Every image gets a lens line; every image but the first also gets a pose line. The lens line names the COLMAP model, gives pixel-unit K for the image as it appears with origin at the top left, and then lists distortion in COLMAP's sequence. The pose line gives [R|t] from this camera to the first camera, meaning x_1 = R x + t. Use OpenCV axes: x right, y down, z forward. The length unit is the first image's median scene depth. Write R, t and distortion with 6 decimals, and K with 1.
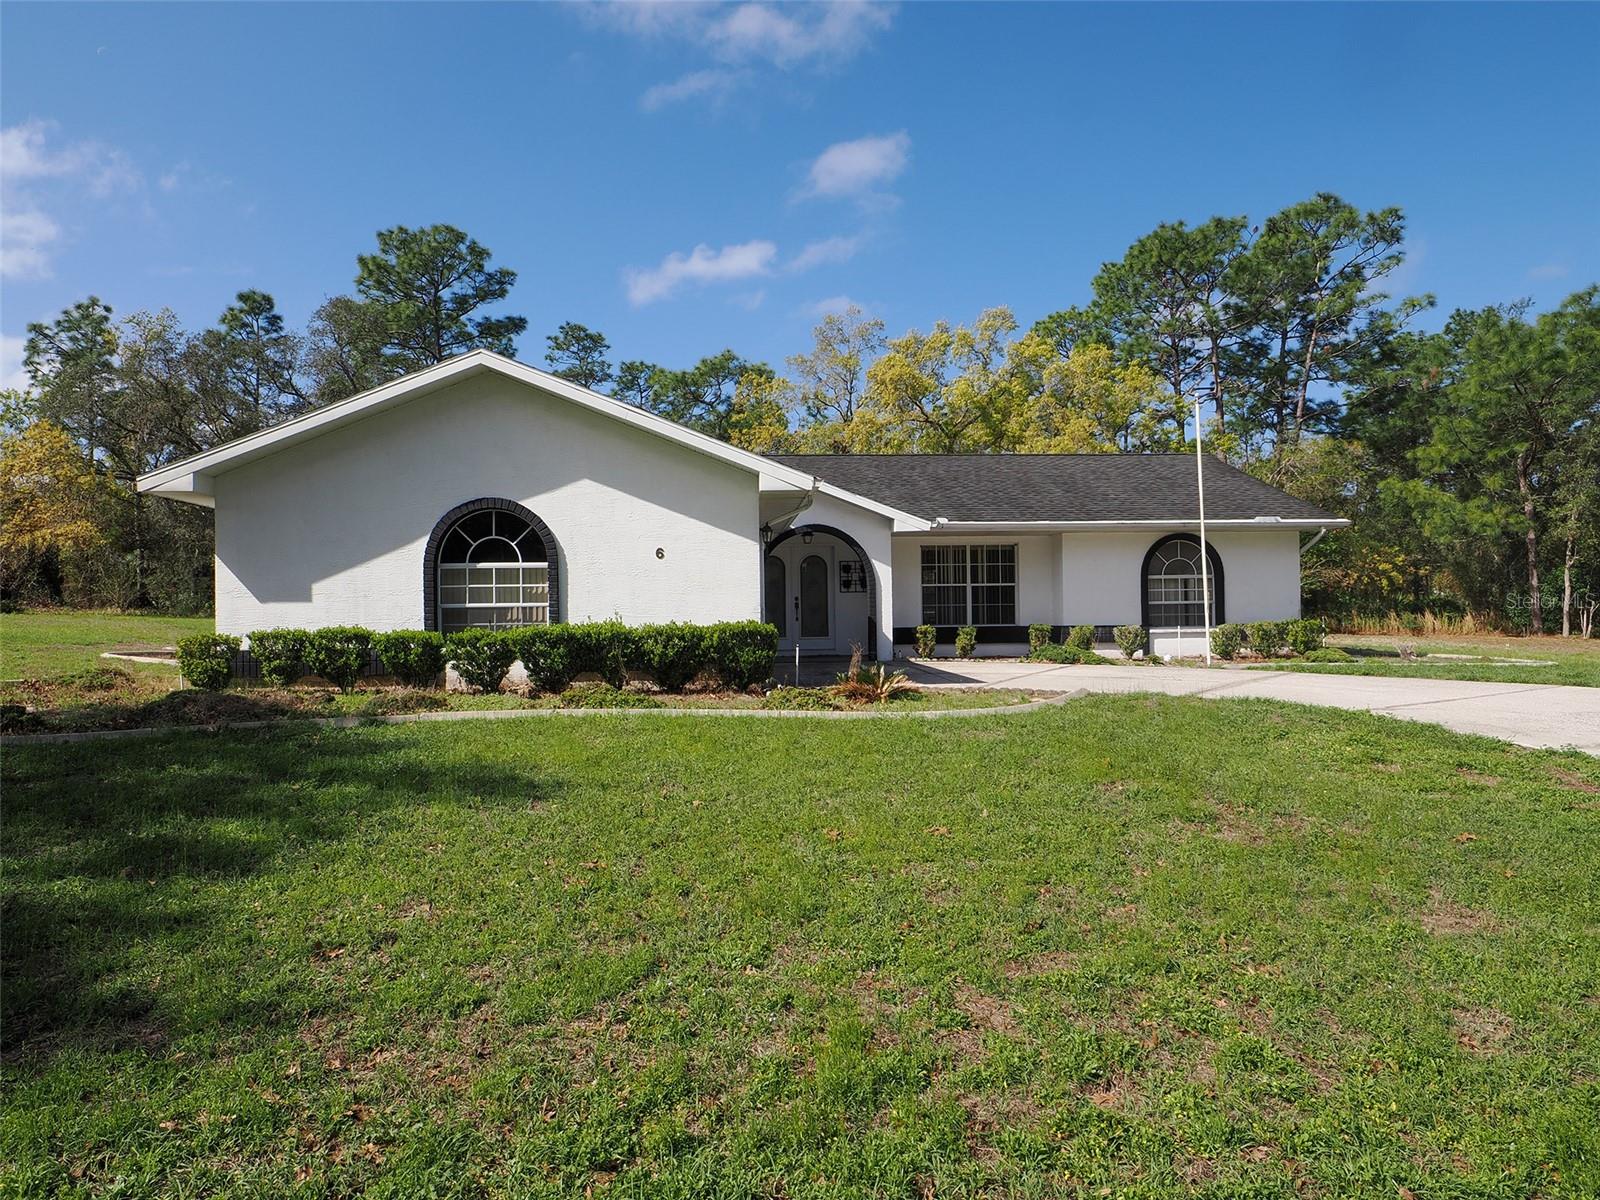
lens RADIAL K [[1009.1, 0, 800.3], [0, 1009.1, 573.1], [0, 0, 1]] dist [0.017072, -0.046913]
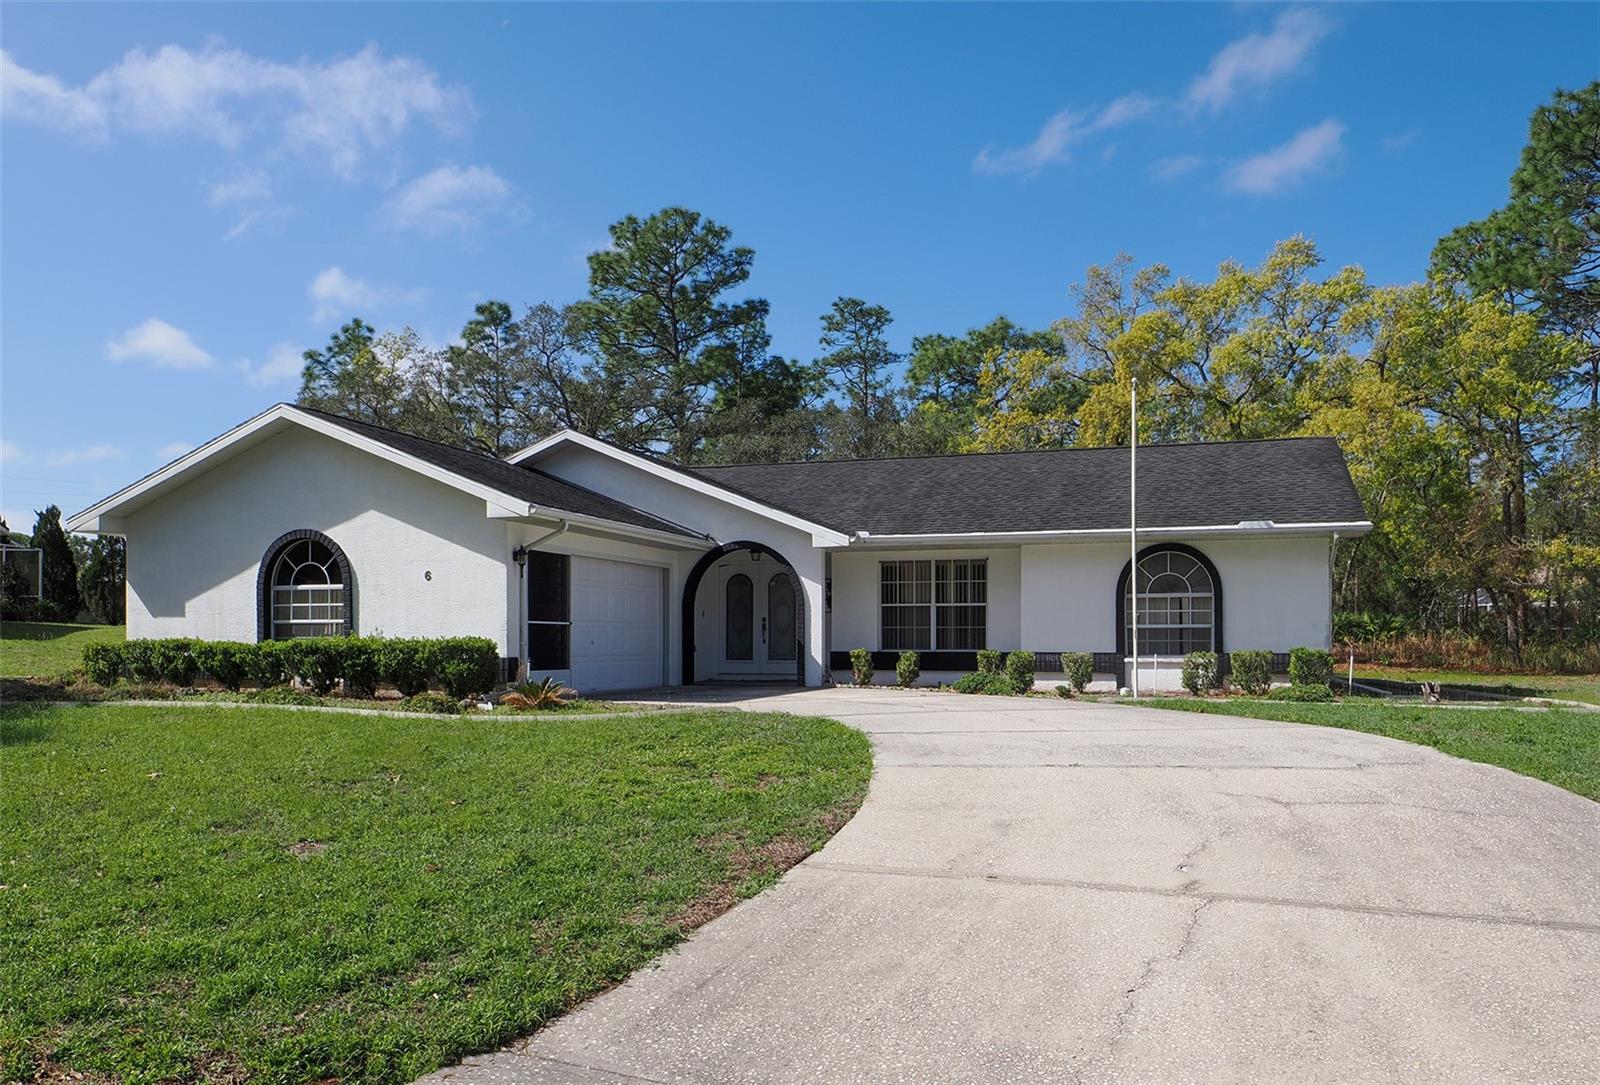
lens RADIAL K [[1288.8, 0, 799.1], [0, 1288.8, 646.9], [0, 0, 1]] dist [-0.004879, -0.008084]
pose [[0.921173, 0.014538, -0.388882, 0.522997], [0.002905, 0.999017, 0.044229, -0.001863], [0.389142, -0.041873, 0.920225, -0.097261]]
